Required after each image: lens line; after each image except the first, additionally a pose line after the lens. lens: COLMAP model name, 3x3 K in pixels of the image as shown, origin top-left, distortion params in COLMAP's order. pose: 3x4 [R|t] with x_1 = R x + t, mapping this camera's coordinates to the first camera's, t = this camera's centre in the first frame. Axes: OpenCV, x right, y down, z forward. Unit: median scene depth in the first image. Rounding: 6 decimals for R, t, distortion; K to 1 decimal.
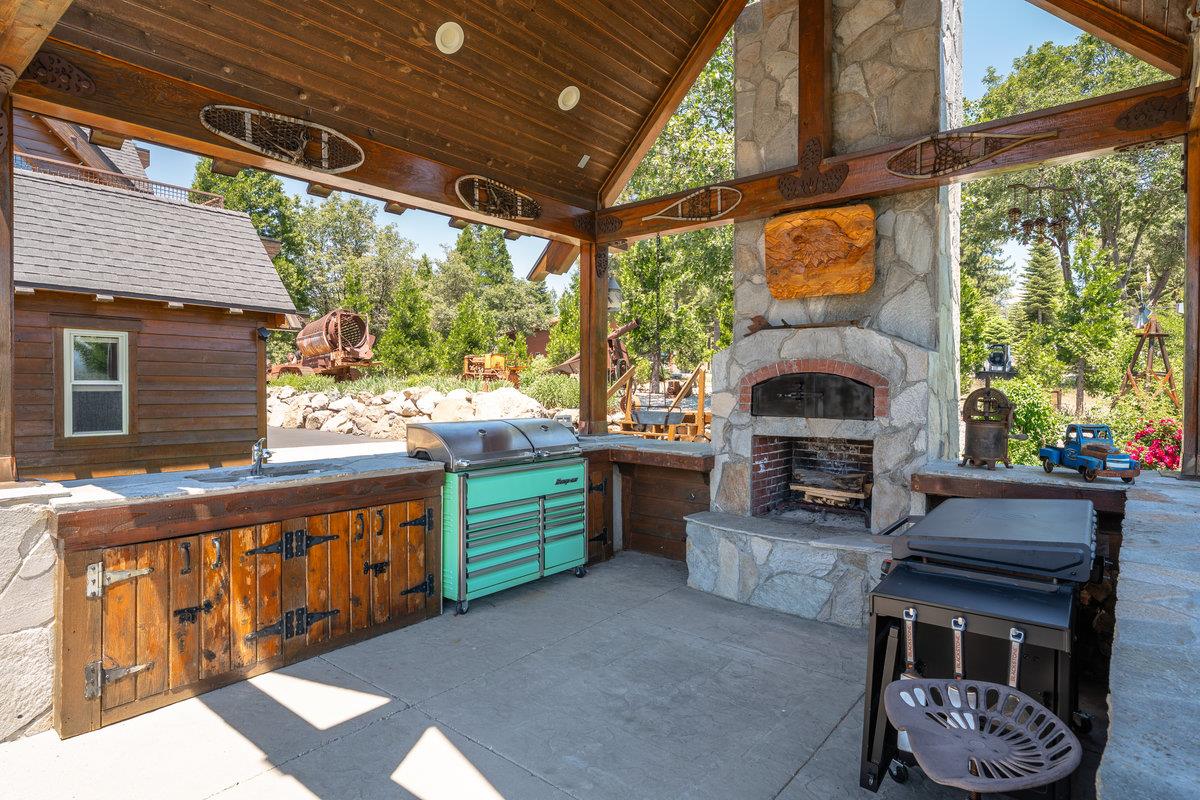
lens RADIAL K [[650.9, 0, 600.0], [0, 650.9, 400.0], [0, 0, 1]] dist [-0.000657, -0.000185]
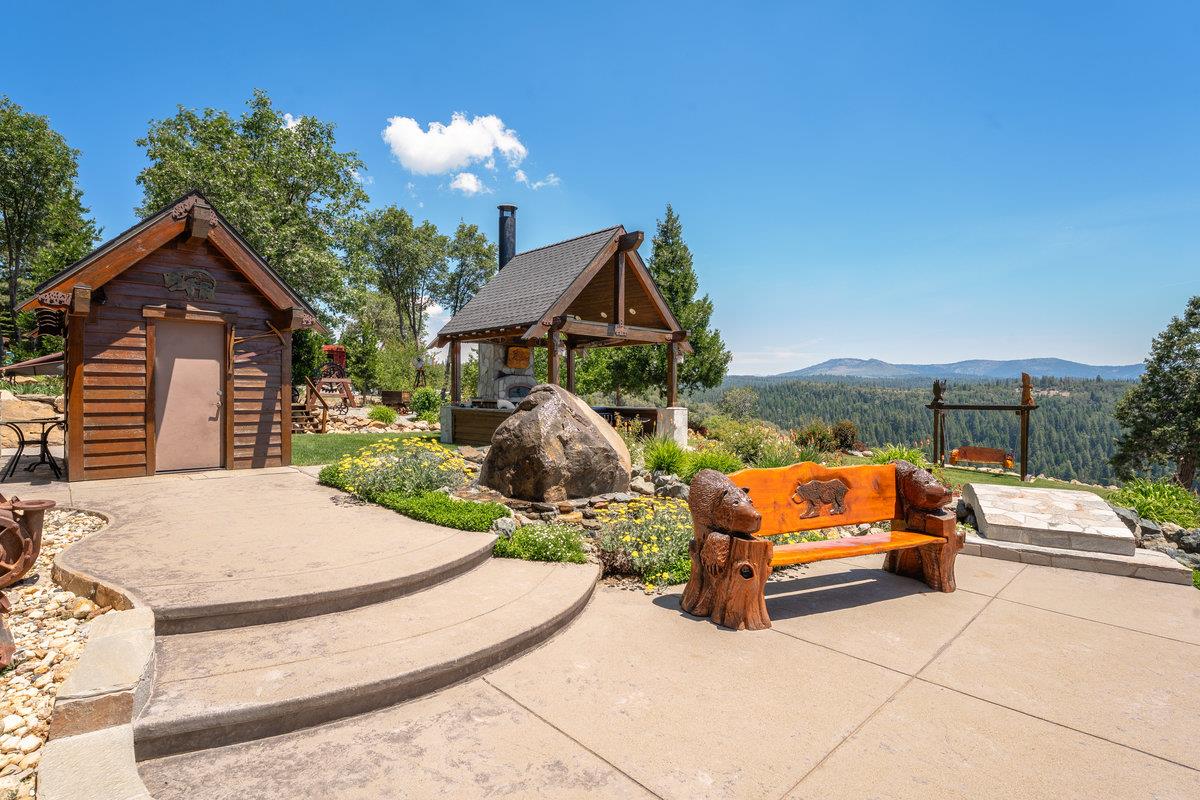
lens RADIAL K [[568.6, 0, 600.0], [0, 568.6, 400.0], [0, 0, 1]] dist [-0.000282, -0.000016]
pose [[0.109187, -0.013101, 0.993935, -3.305263], [0.017397, 0.999785, 0.011267, 0.012712], [-0.993869, 0.016061, 0.109391, 0.100424]]
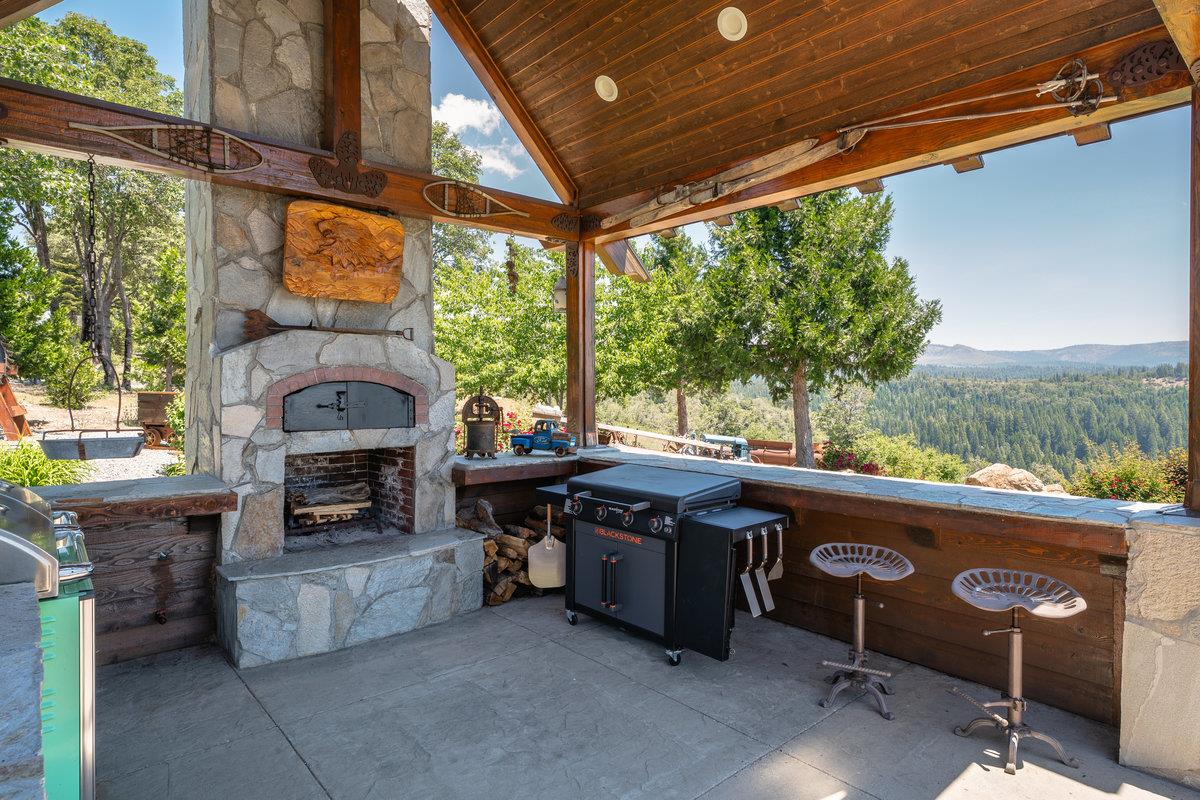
lens RADIAL K [[657.9, 0, 600.0], [0, 657.9, 400.0], [0, 0, 1]] dist [0.001829, 0.000158]
pose [[0.160075, -0.020955, 0.986882, -0.566249], [0.022866, 0.999585, 0.017515, -0.023841], [-0.986840, 0.019762, 0.160488, 0.506173]]
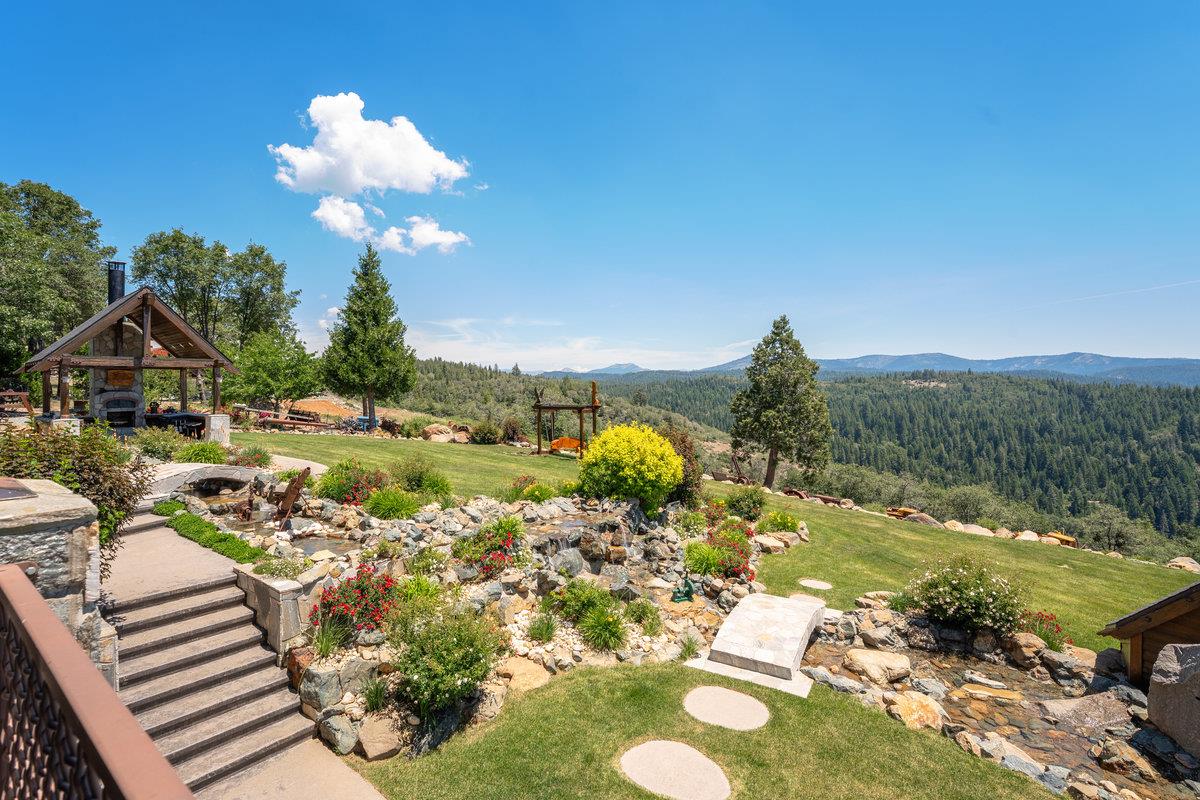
lens RADIAL K [[550.5, 0, 600.0], [0, 550.5, 400.0], [0, 0, 1]] dist [0.000581, 0.000243]
pose [[-0.008167, -0.023136, 0.999699, -4.462834], [0.028182, 0.999330, 0.023357, -0.034852], [-0.999569, 0.028364, -0.007510, -3.079076]]
